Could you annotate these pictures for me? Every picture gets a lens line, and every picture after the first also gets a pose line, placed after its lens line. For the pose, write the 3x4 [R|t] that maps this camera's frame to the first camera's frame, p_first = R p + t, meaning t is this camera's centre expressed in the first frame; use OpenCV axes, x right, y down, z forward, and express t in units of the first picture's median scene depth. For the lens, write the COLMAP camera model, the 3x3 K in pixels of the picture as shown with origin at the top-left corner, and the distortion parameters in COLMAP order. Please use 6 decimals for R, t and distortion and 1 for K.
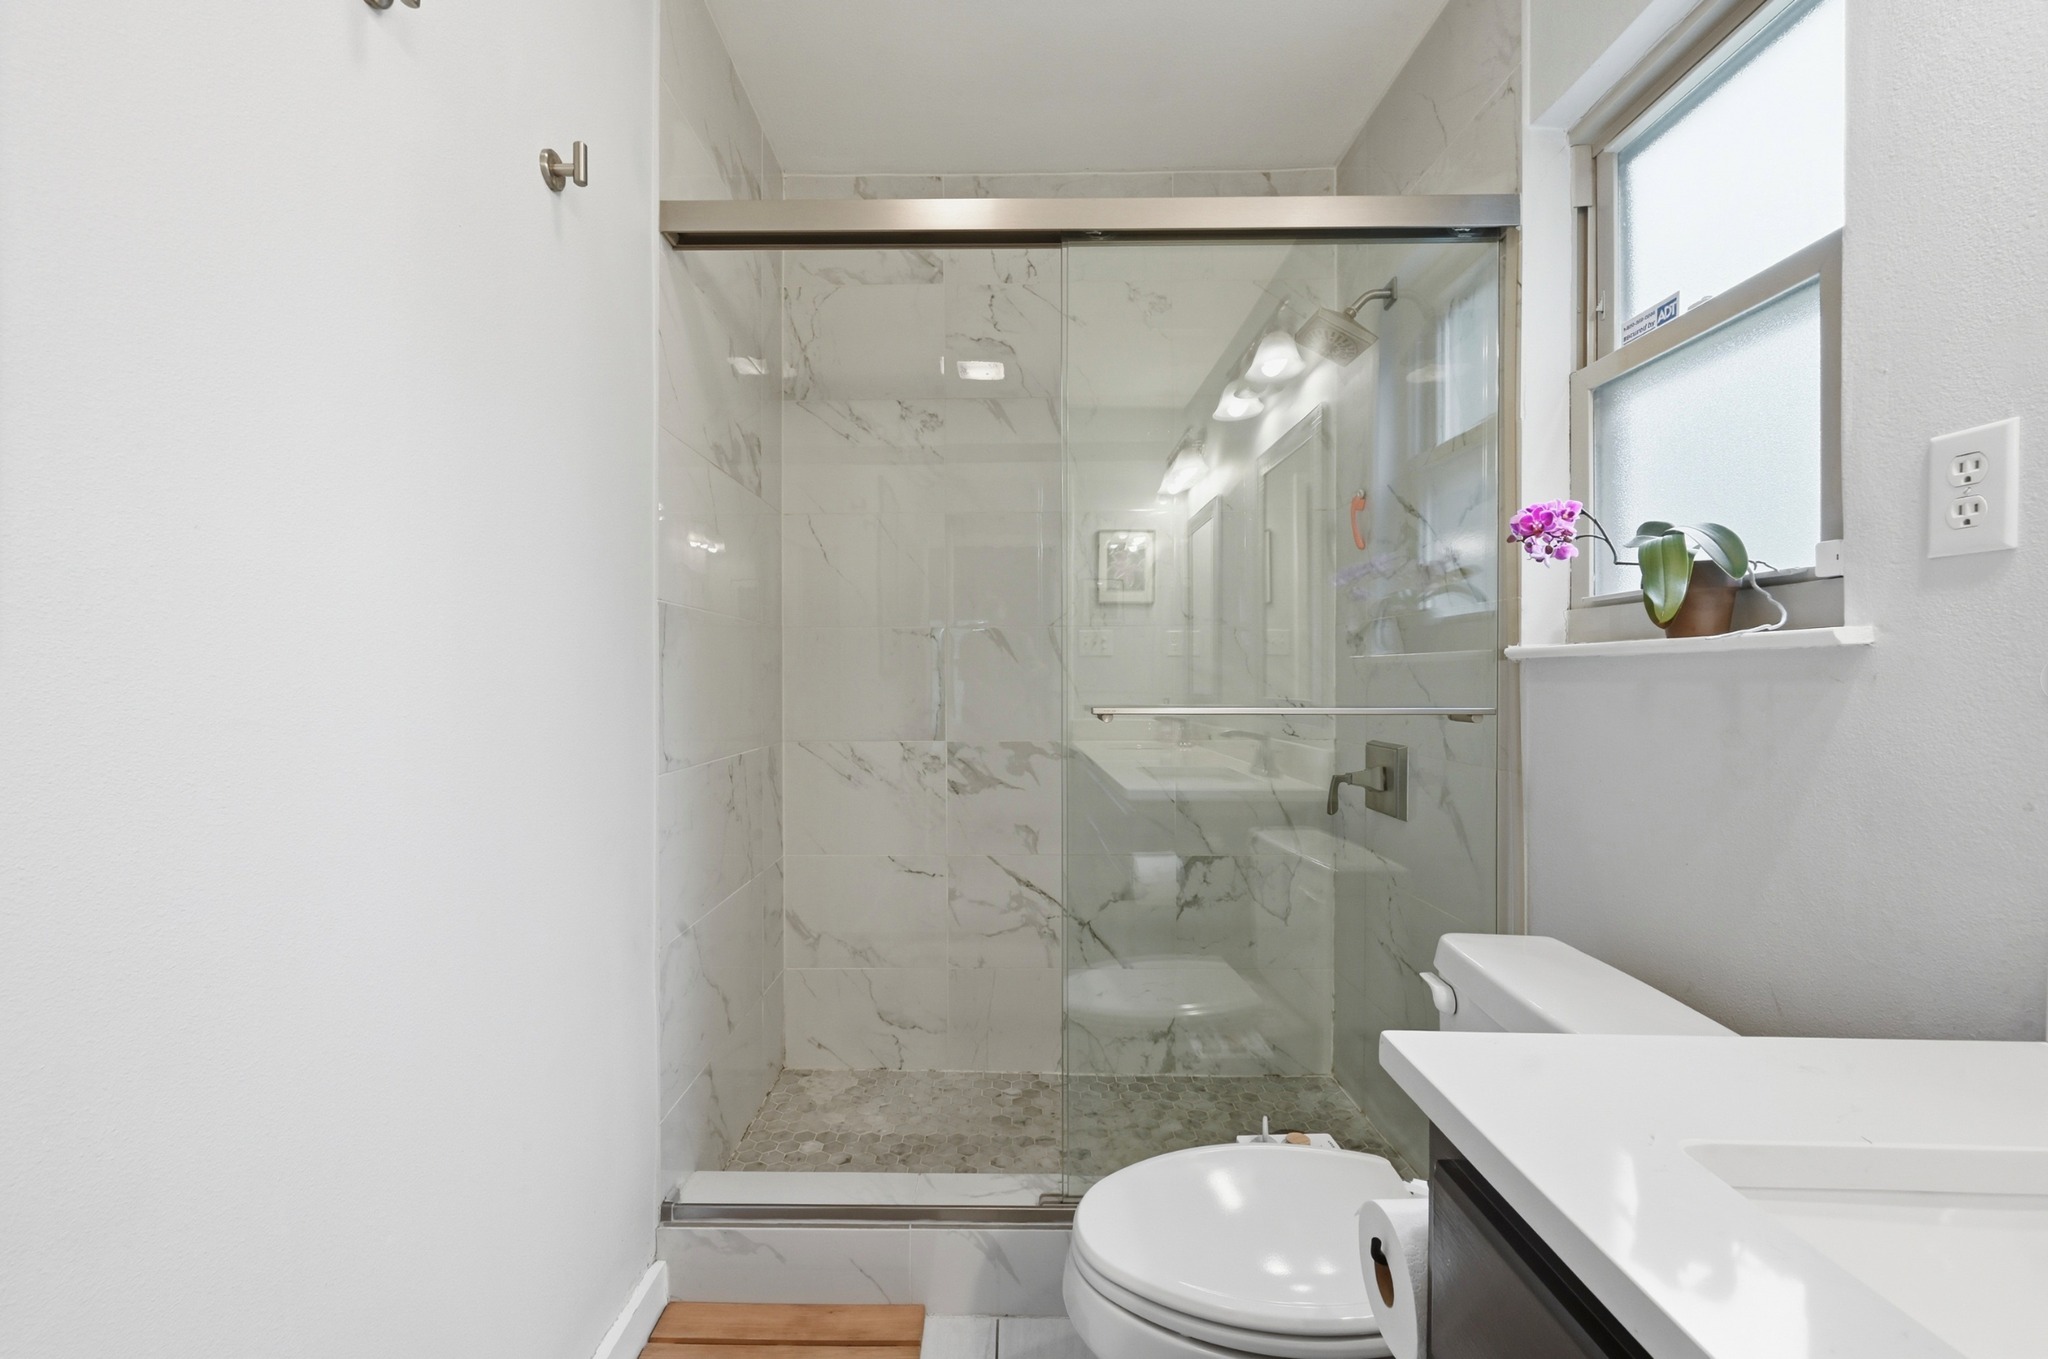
lens RADIAL K [[828.1, 0, 1024.0], [0, 828.1, 679.5], [0, 0, 1]] dist [-0.000579, 0.000077]
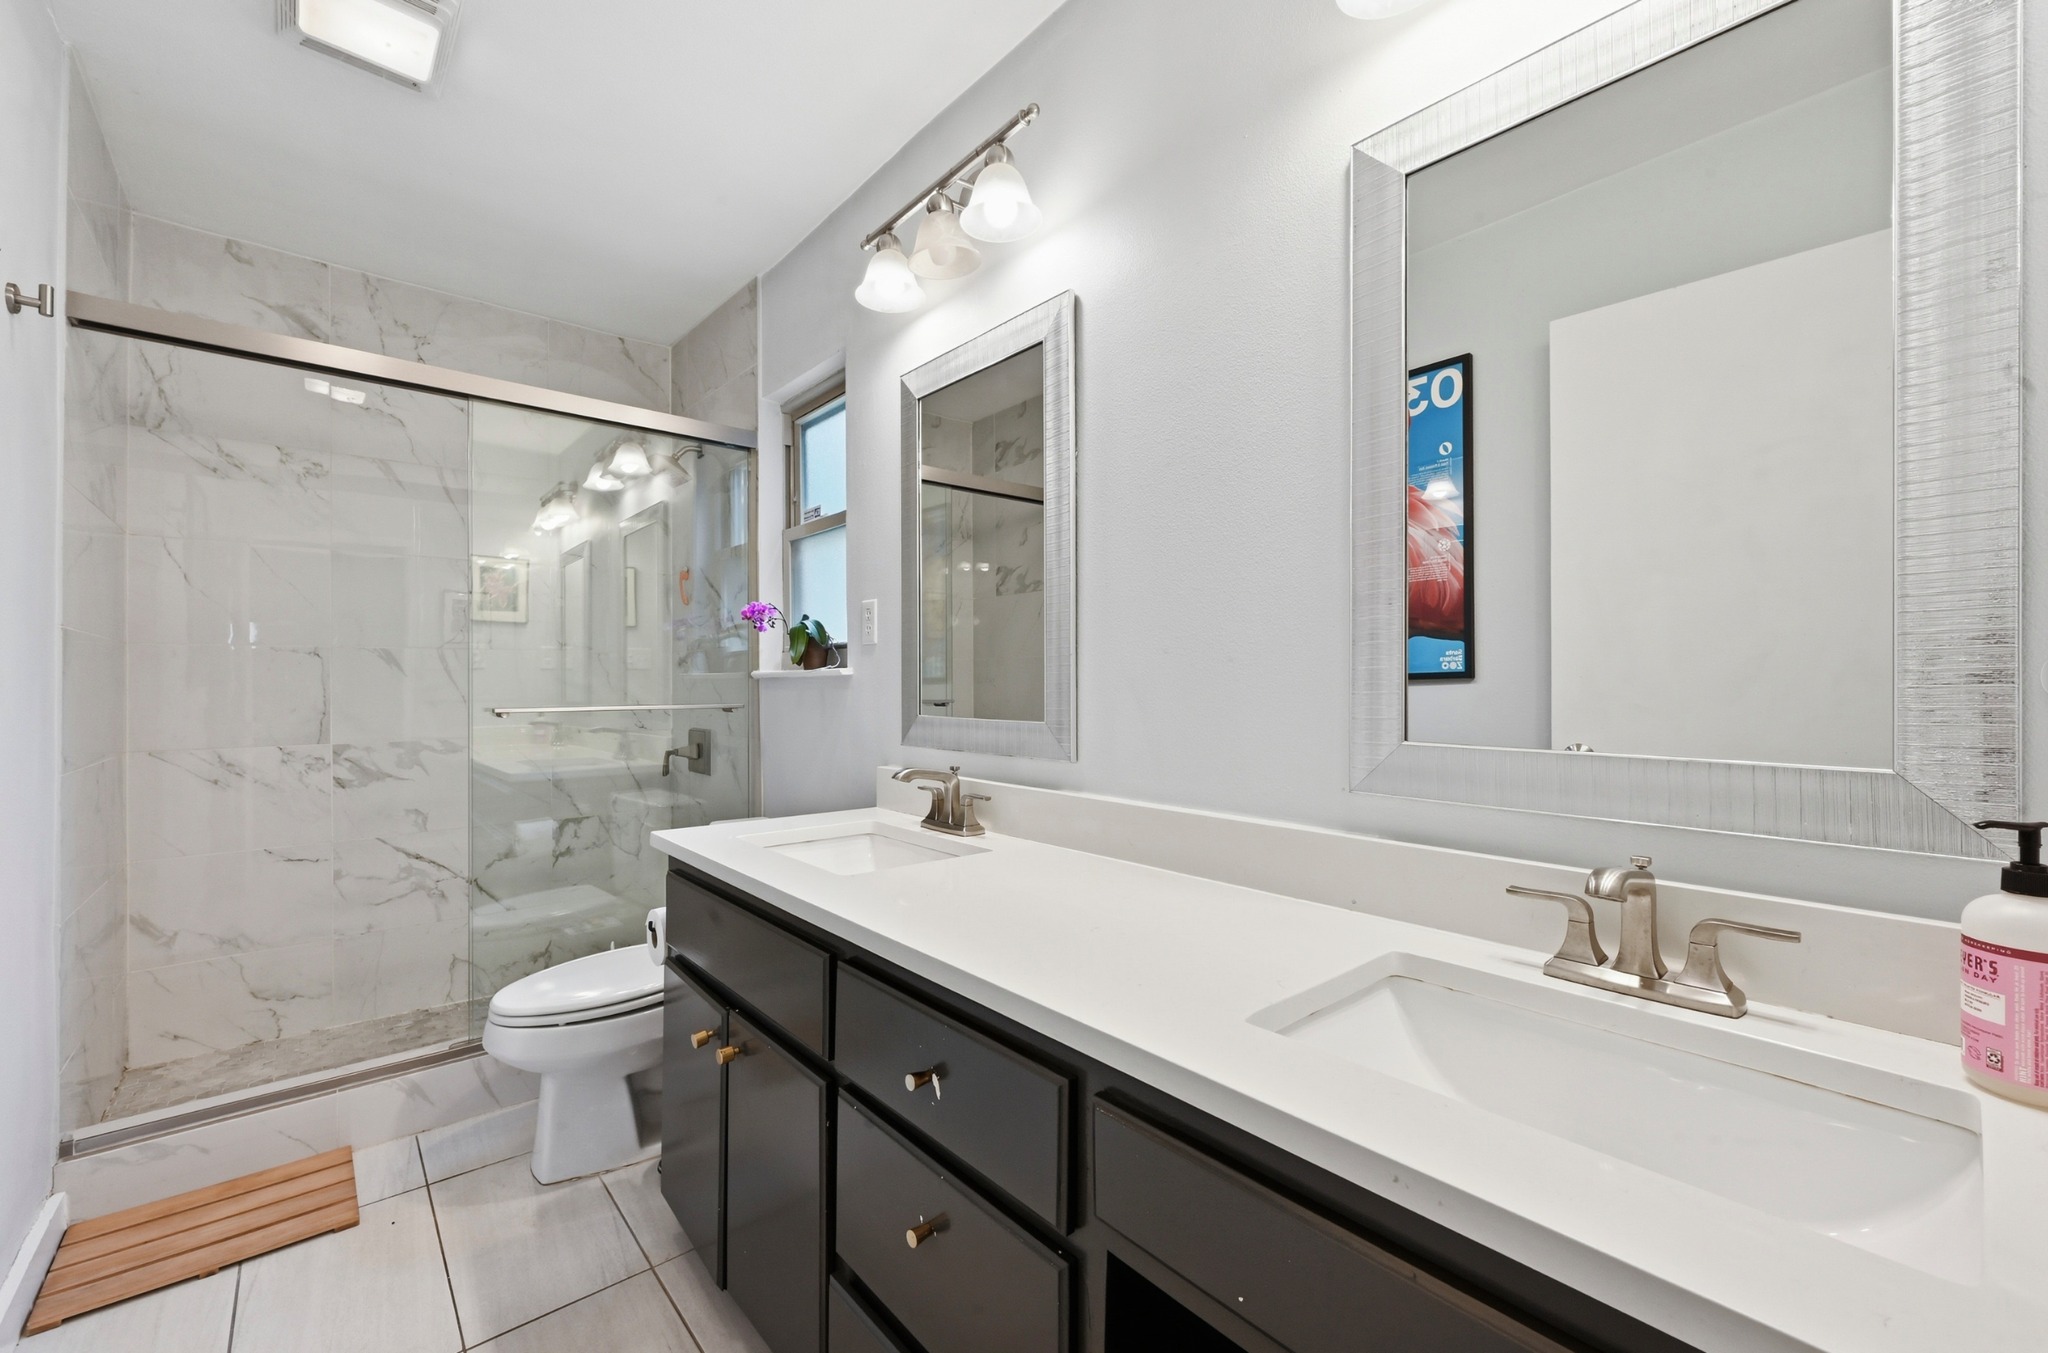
lens RADIAL K [[809.2, 0, 998.3], [0, 809.2, 680.2], [0, 0, 1]] dist [-0.000361, -0.000124]
pose [[0.770061, 0.000206, 0.637970, -0.098783], [0.005863, 0.999955, -0.007399, -0.001808], [-0.637943, 0.009438, 0.770026, -0.487080]]
